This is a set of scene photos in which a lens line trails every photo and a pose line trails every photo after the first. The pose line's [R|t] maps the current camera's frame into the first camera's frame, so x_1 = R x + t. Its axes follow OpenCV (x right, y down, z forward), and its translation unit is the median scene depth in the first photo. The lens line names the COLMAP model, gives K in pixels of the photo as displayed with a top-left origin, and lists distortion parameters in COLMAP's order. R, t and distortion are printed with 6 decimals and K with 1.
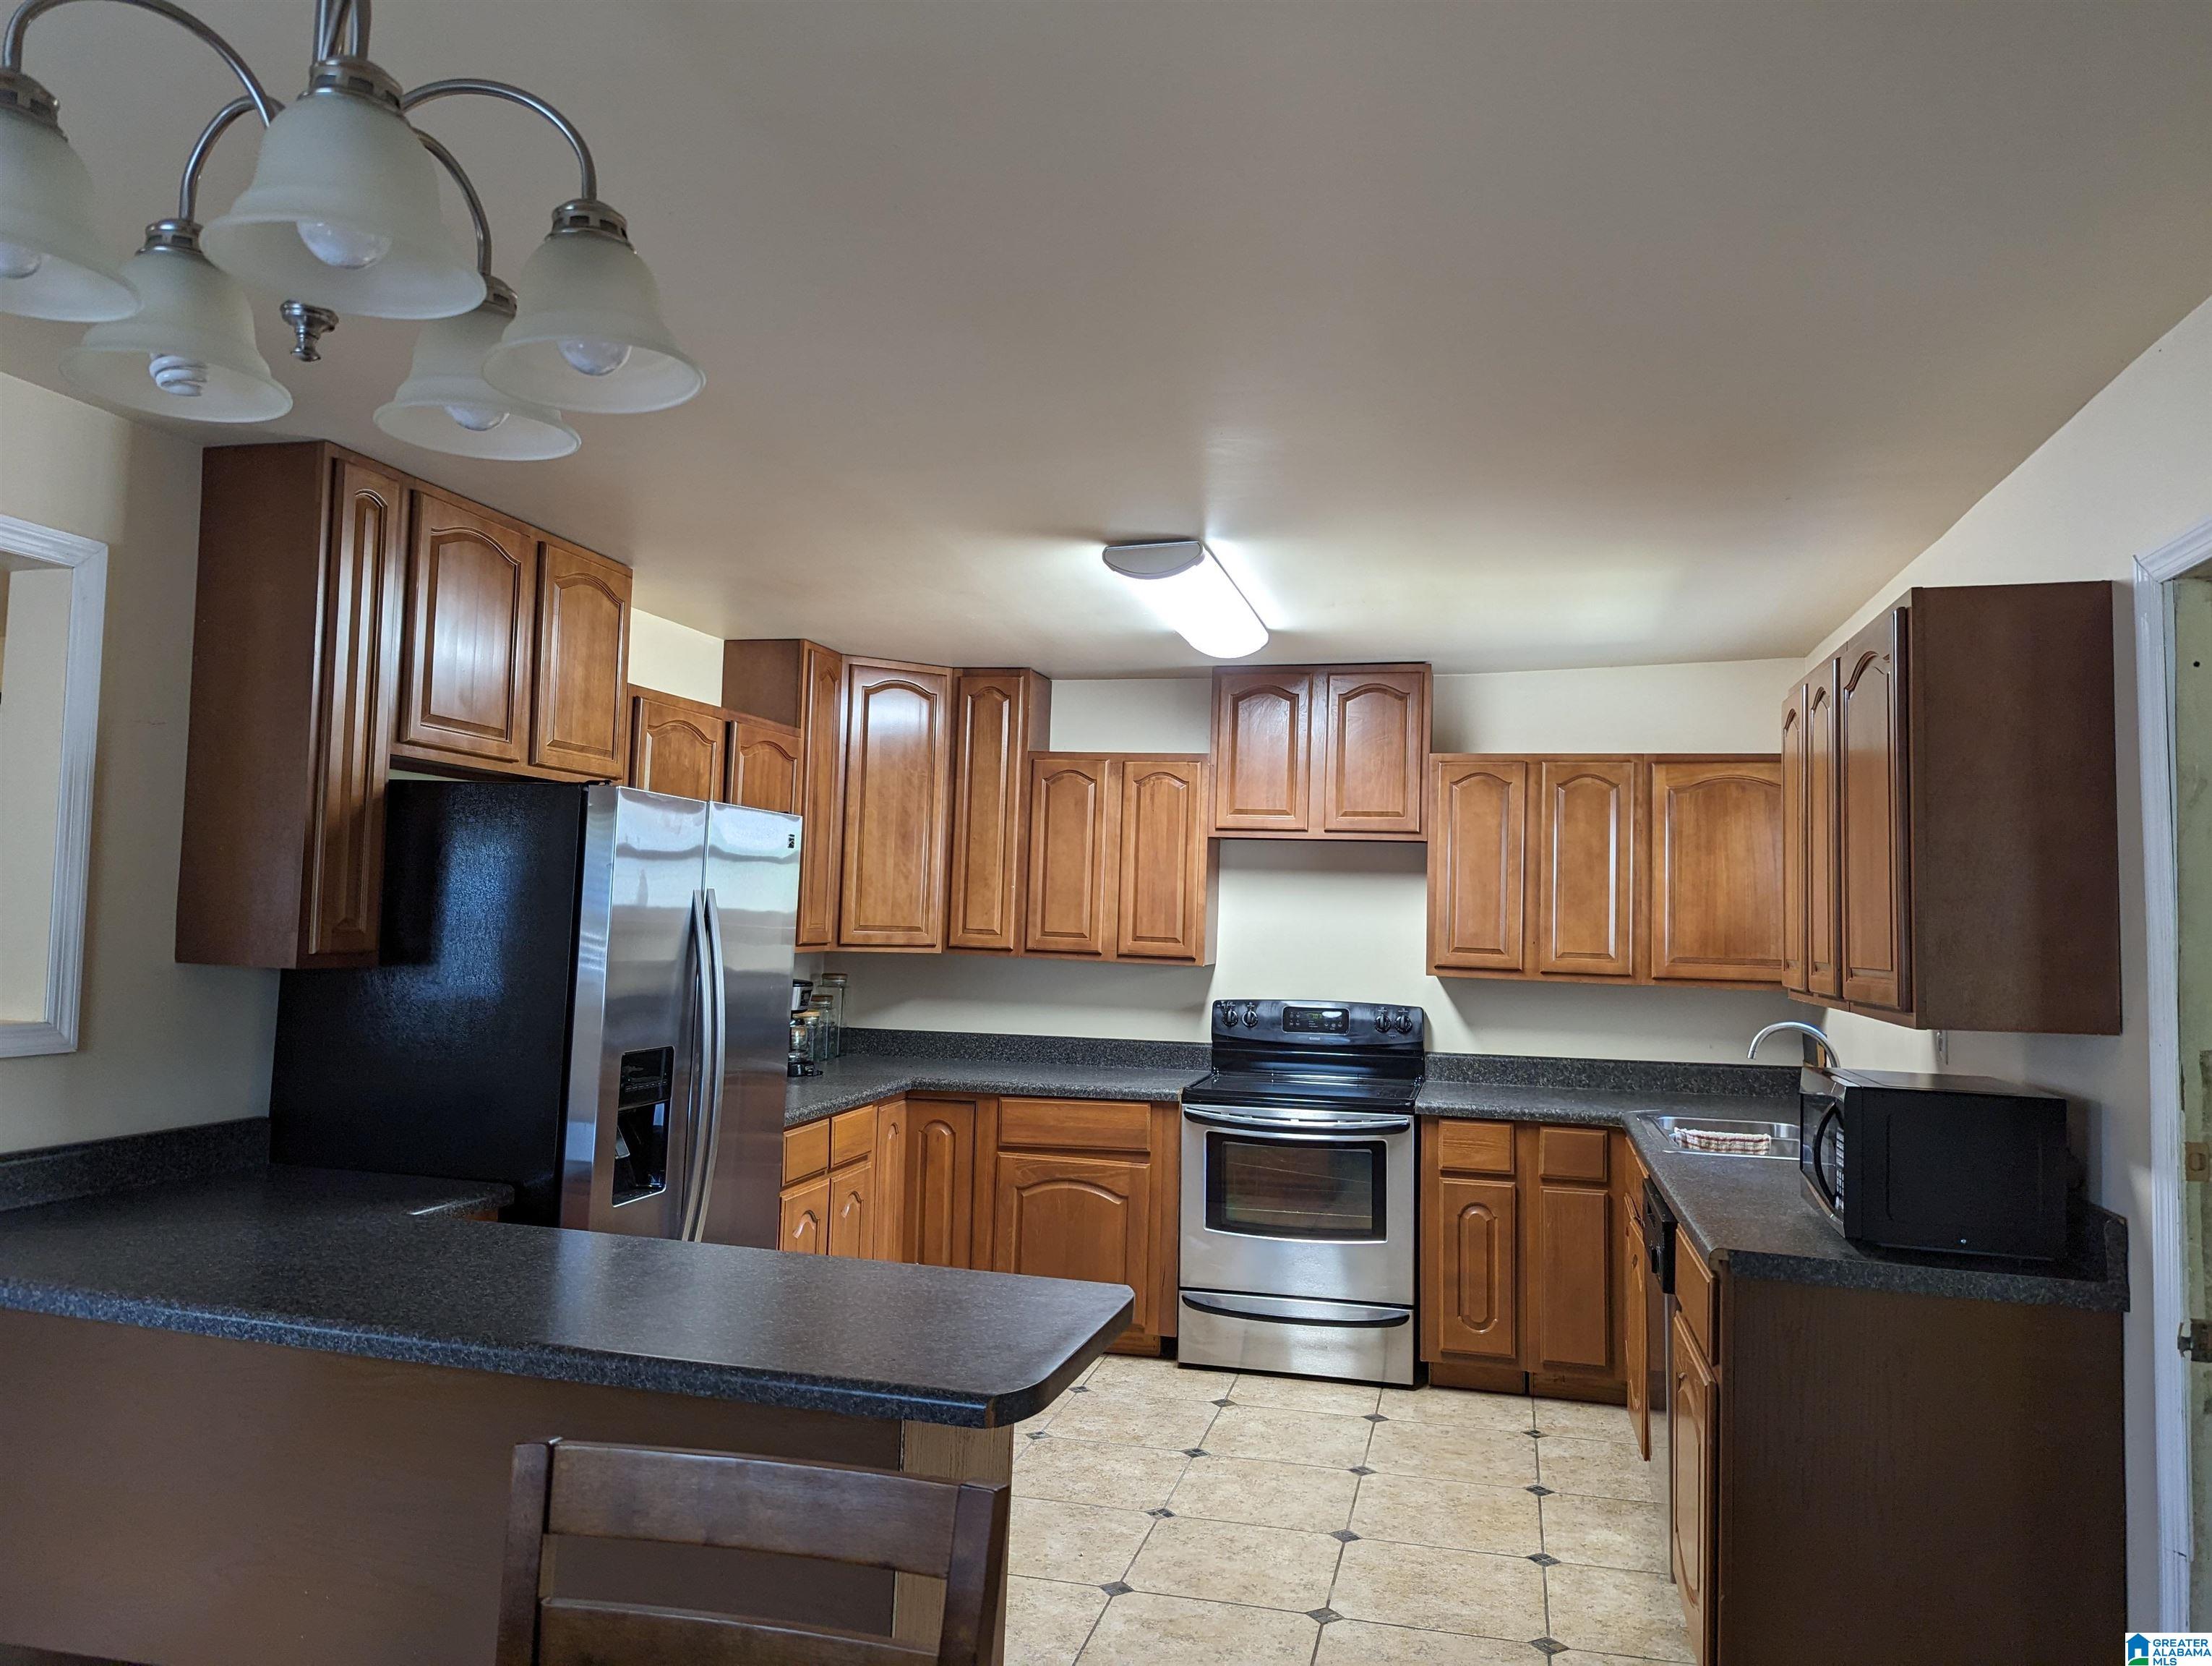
lens RADIAL K [[1566.7, 0, 1061.3], [0, 1566.7, 783.0], [0, 0, 1]] dist [0.054923, -0.037527]
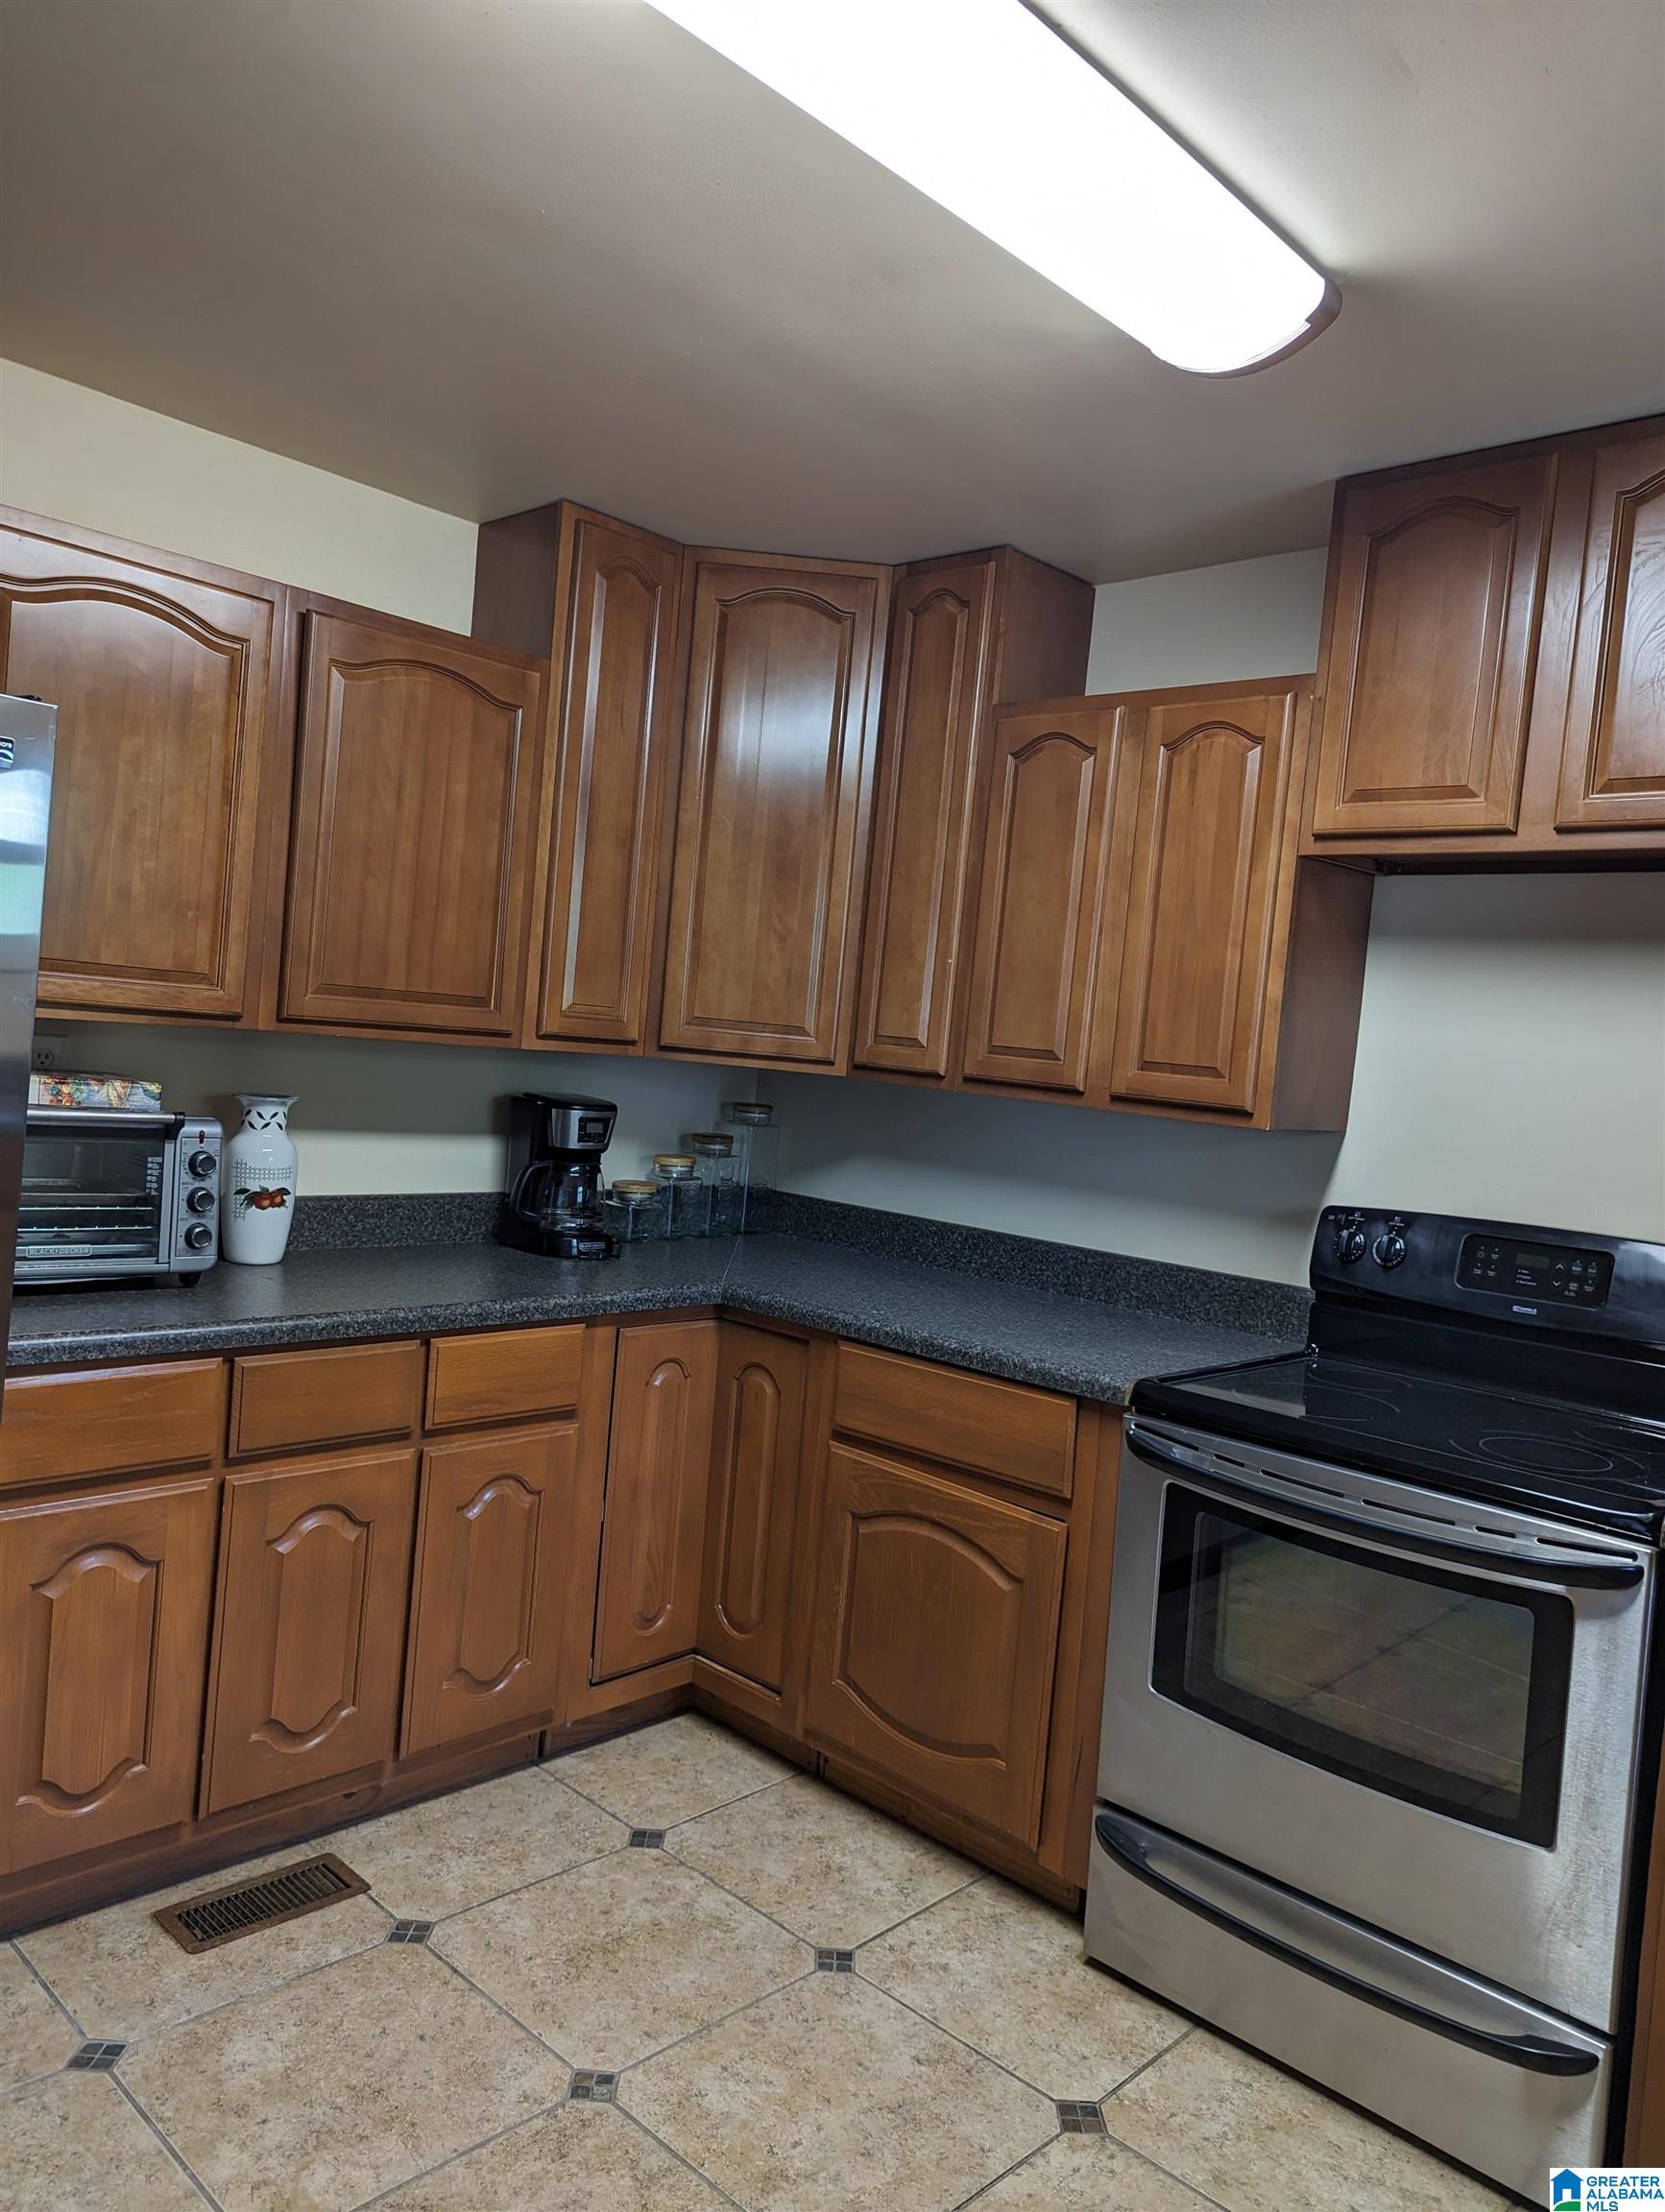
lens RADIAL K [[1568.2, 0, 833.3], [0, 1568.2, 1086.9], [0, 0, 1]] dist [0.061996, -0.048076]
pose [[0.877365, 0.064244, -0.475503, 0.205737], [-0.024787, 0.995741, 0.088796, 0.066482], [0.479183, -0.066120, 0.875221, 0.534457]]
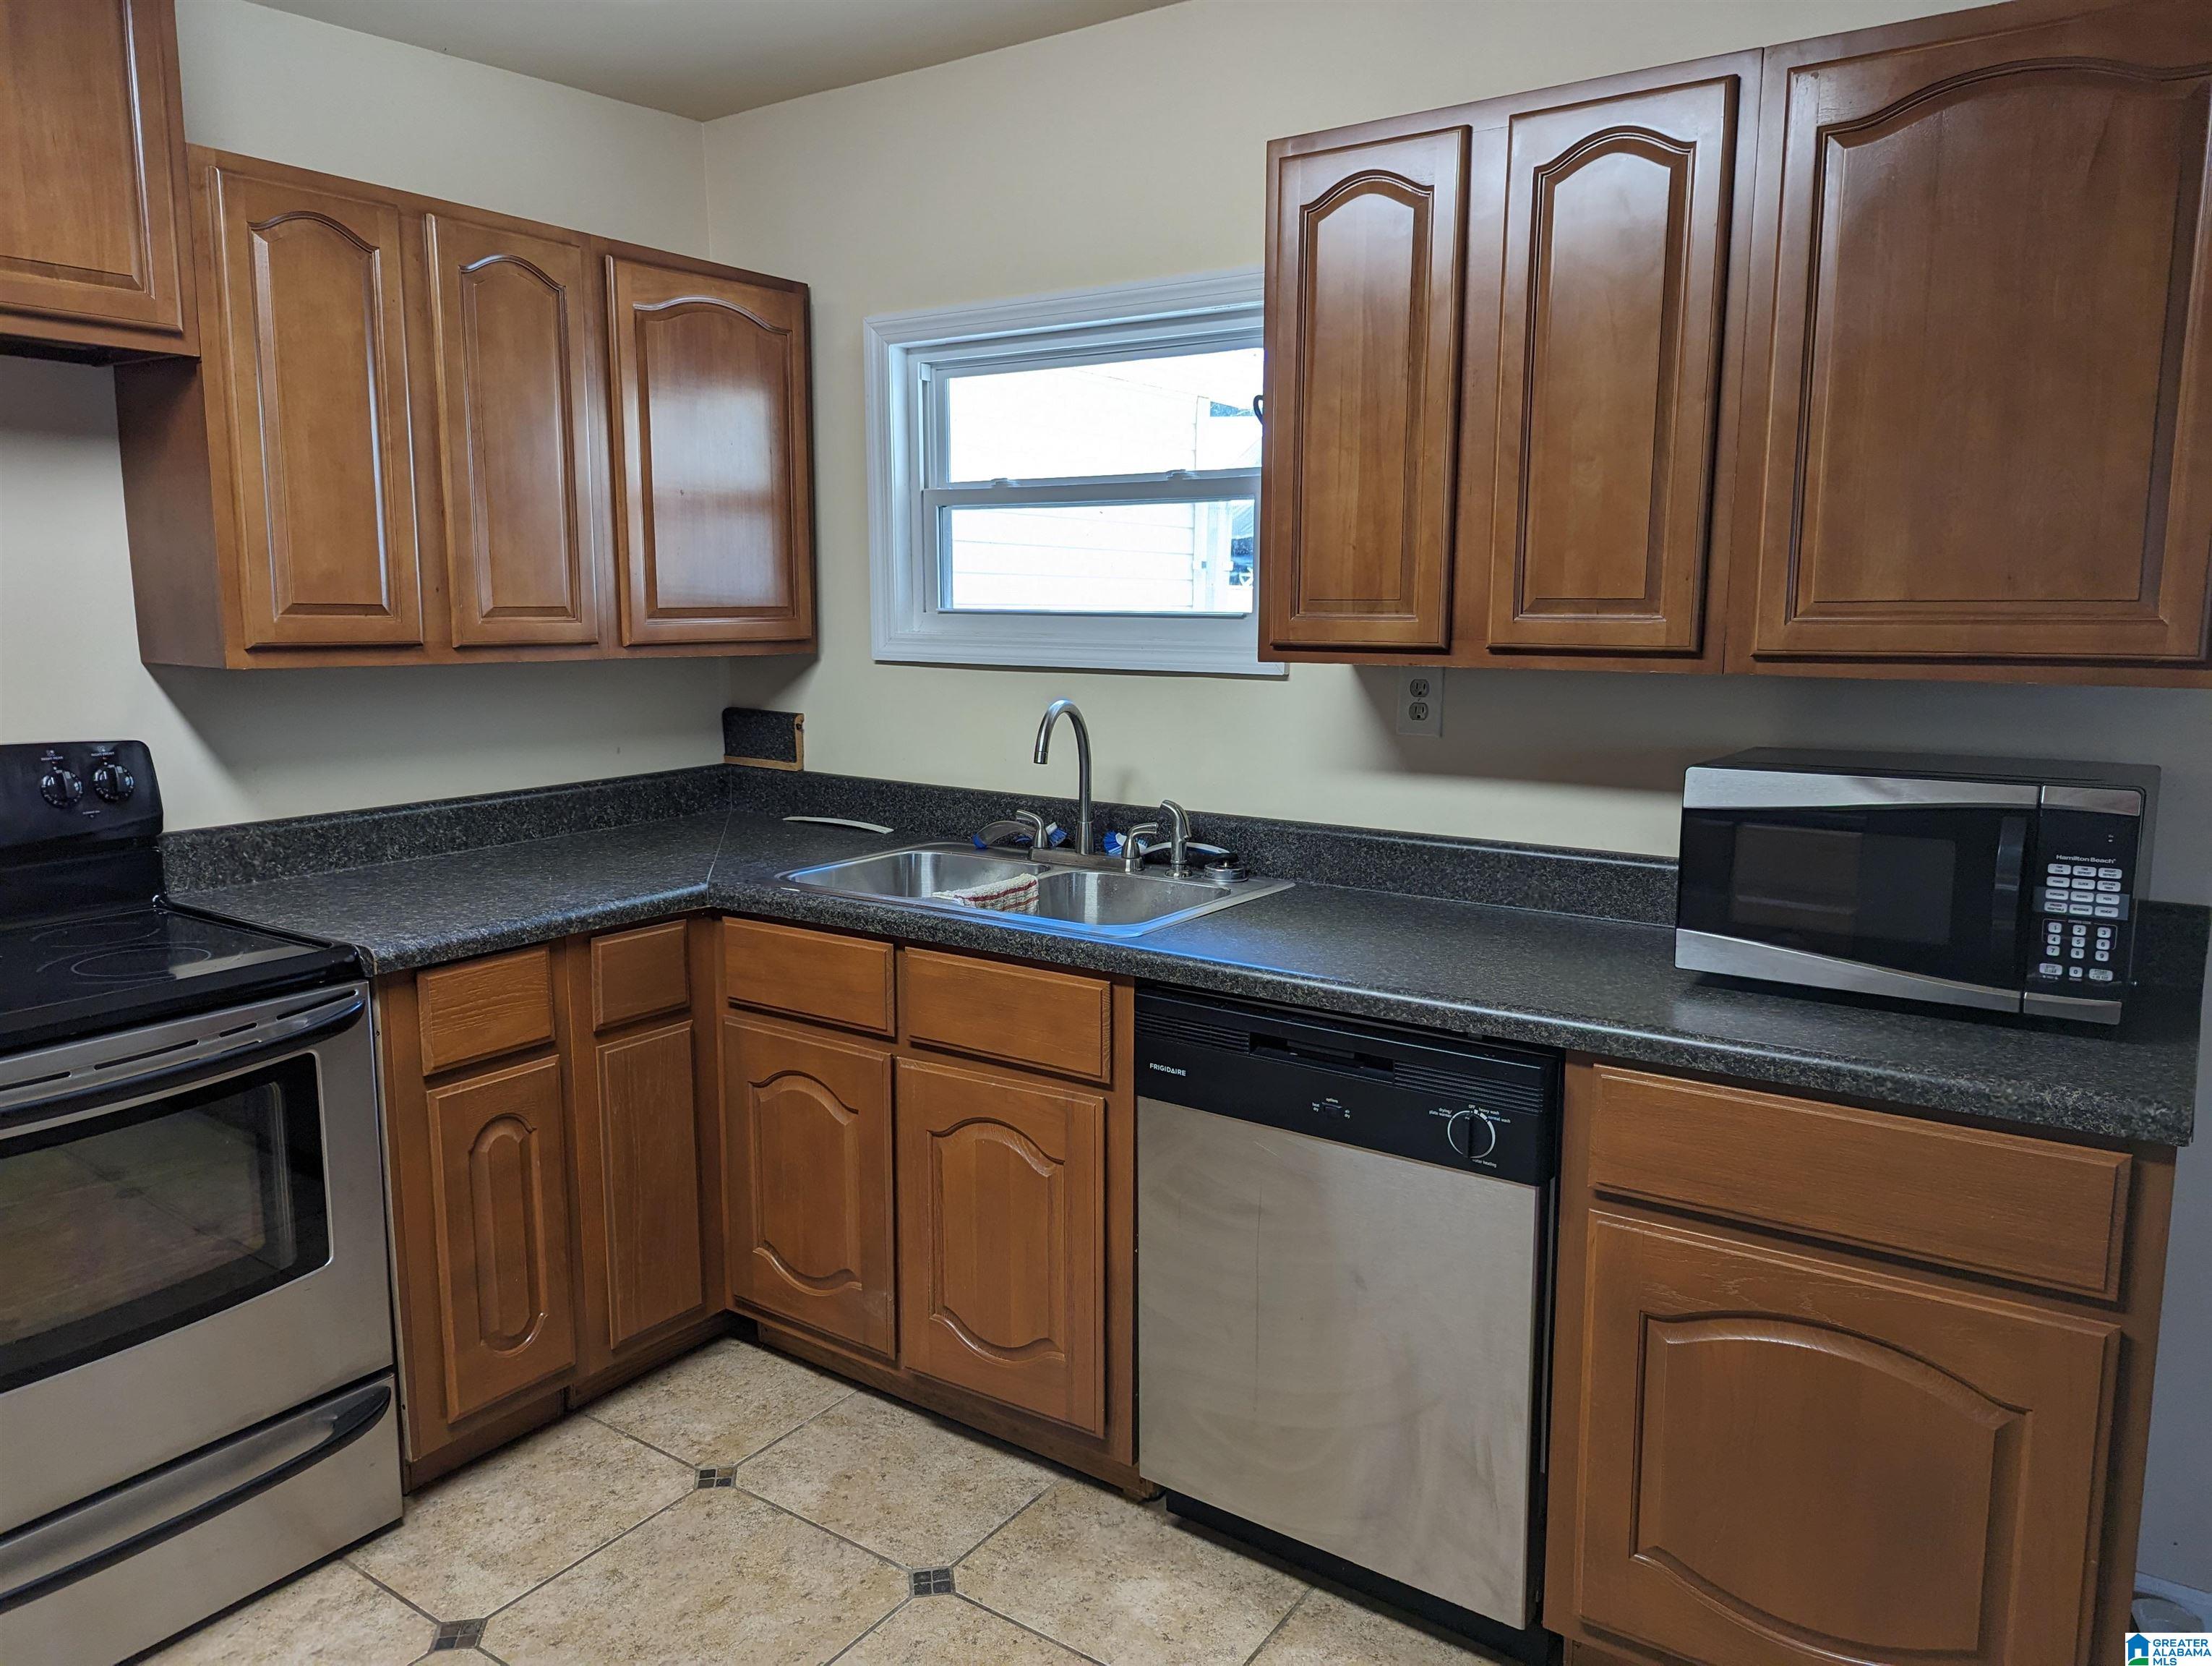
lens RADIAL K [[1566.7, 0, 1093.6], [0, 1566.7, 836.8], [0, 0, 1]] dist [0.054923, -0.037527]
pose [[0.338185, -0.166337, 0.926263, -0.108916], [-0.066258, 0.977605, 0.199748, 0.061666], [-0.938744, -0.128924, 0.319590, 0.611249]]
